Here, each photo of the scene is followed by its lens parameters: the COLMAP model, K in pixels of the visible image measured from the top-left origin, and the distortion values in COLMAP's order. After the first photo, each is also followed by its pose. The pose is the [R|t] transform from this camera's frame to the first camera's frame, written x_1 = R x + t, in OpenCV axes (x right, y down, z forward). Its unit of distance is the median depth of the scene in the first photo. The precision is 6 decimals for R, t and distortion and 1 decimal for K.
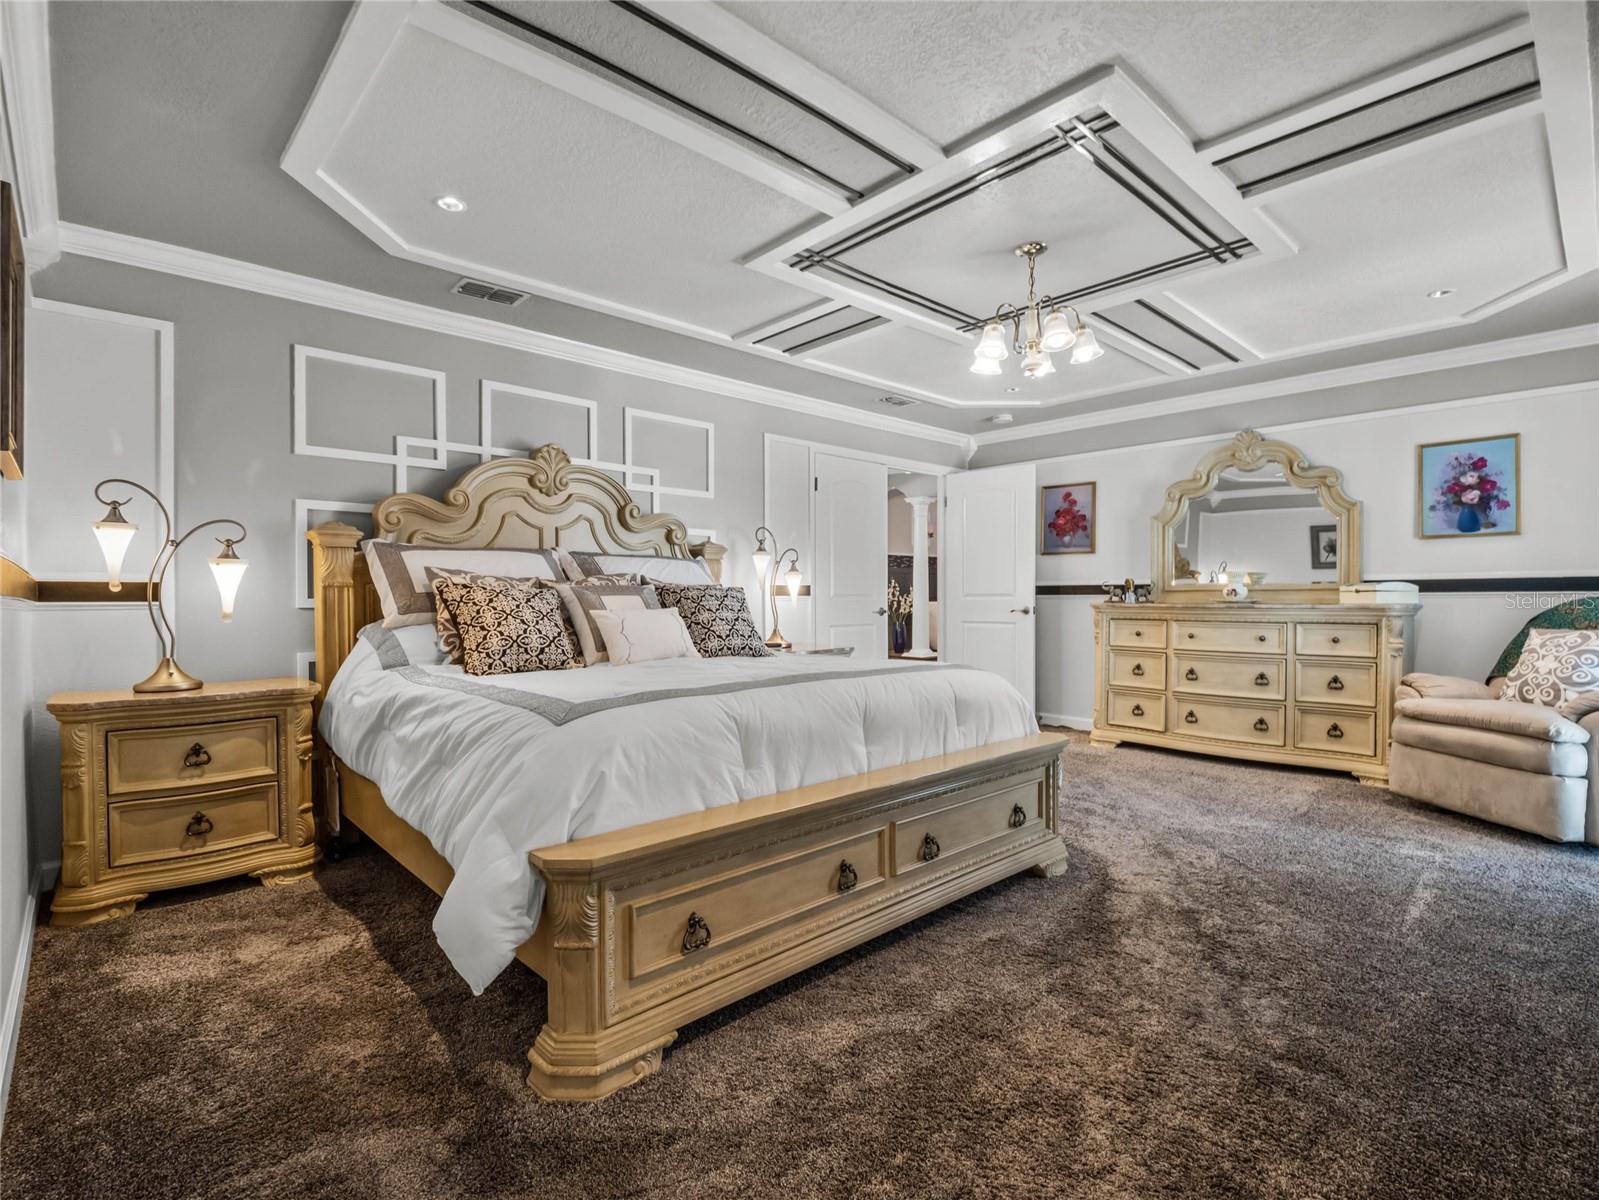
lens RADIAL K [[773.0, 0, 799.5], [0, 773.0, 600.0], [0, 0, 1]] dist [-0.003276, -0.000828]
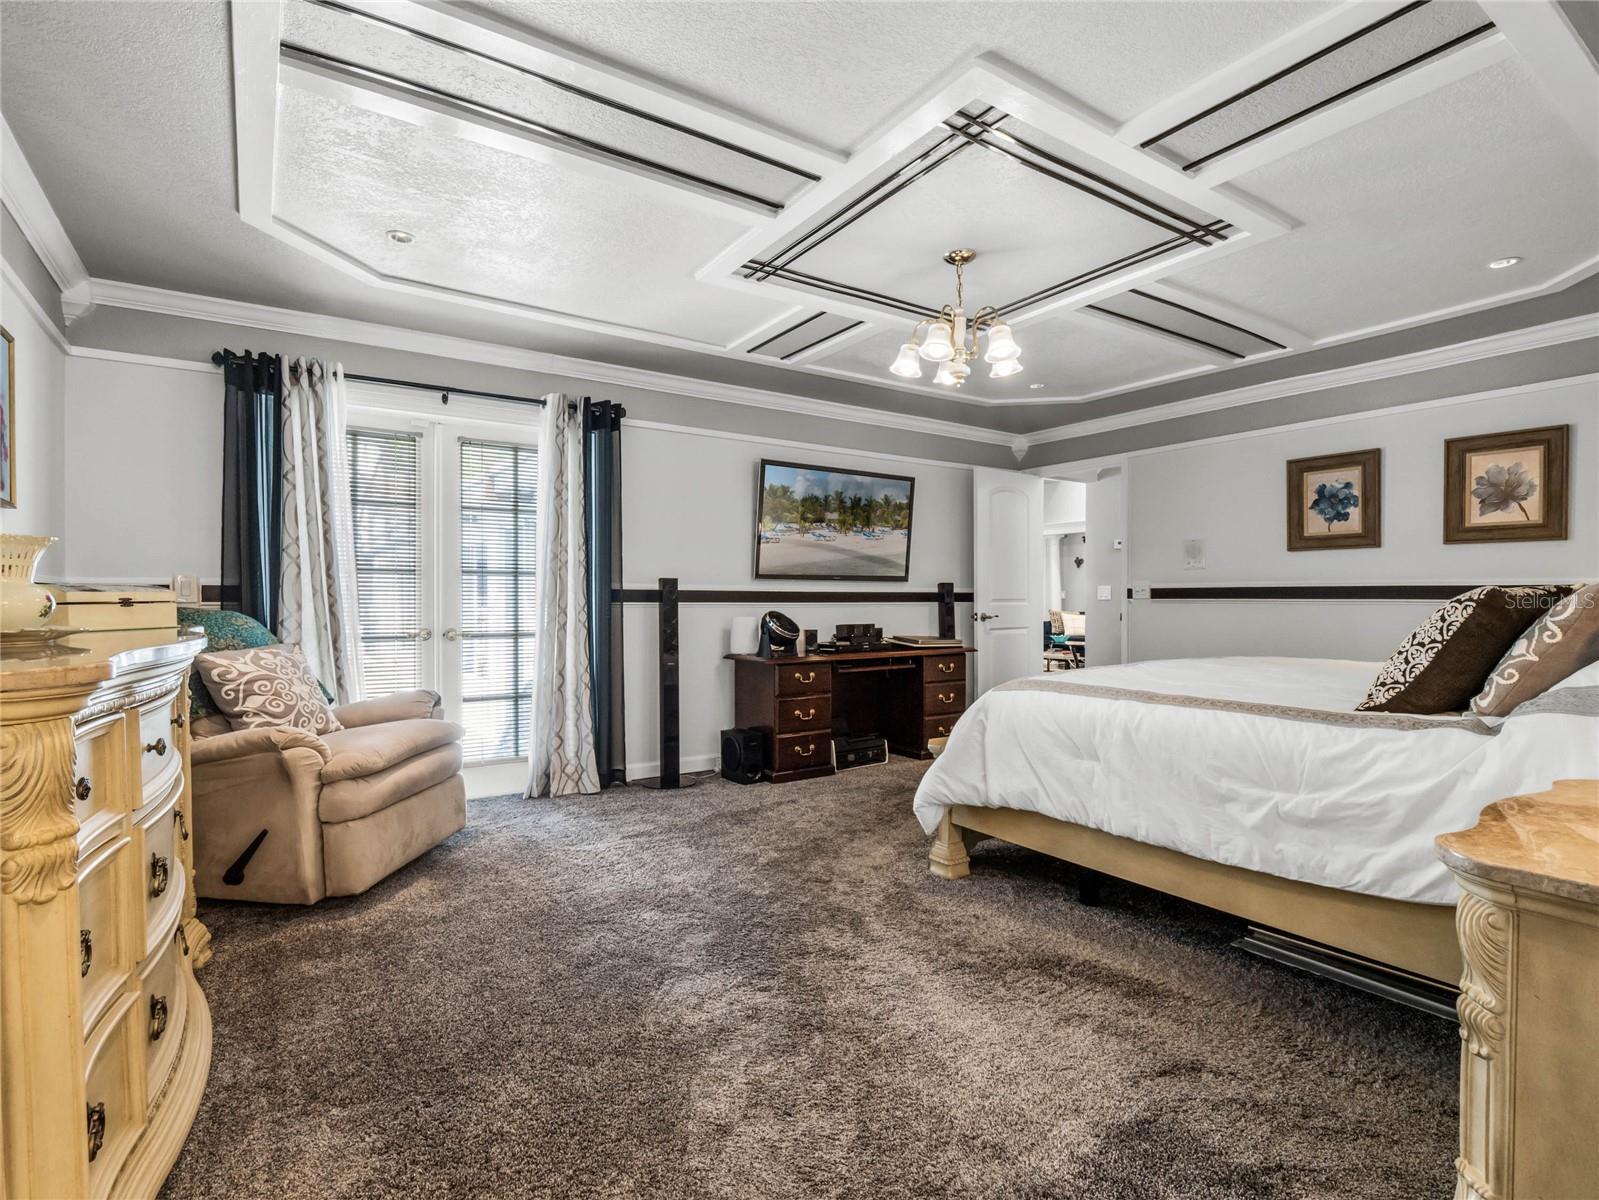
lens RADIAL K [[773.0, 0, 799.5], [0, 773.0, 600.0], [0, 0, 1]] dist [-0.003276, -0.000828]
pose [[0.988502, 0.004826, -0.151129, 0.211179], [-0.005125, 0.999986, -0.001587, -0.005455], [0.151119, 0.002343, 0.988513, 0.006580]]
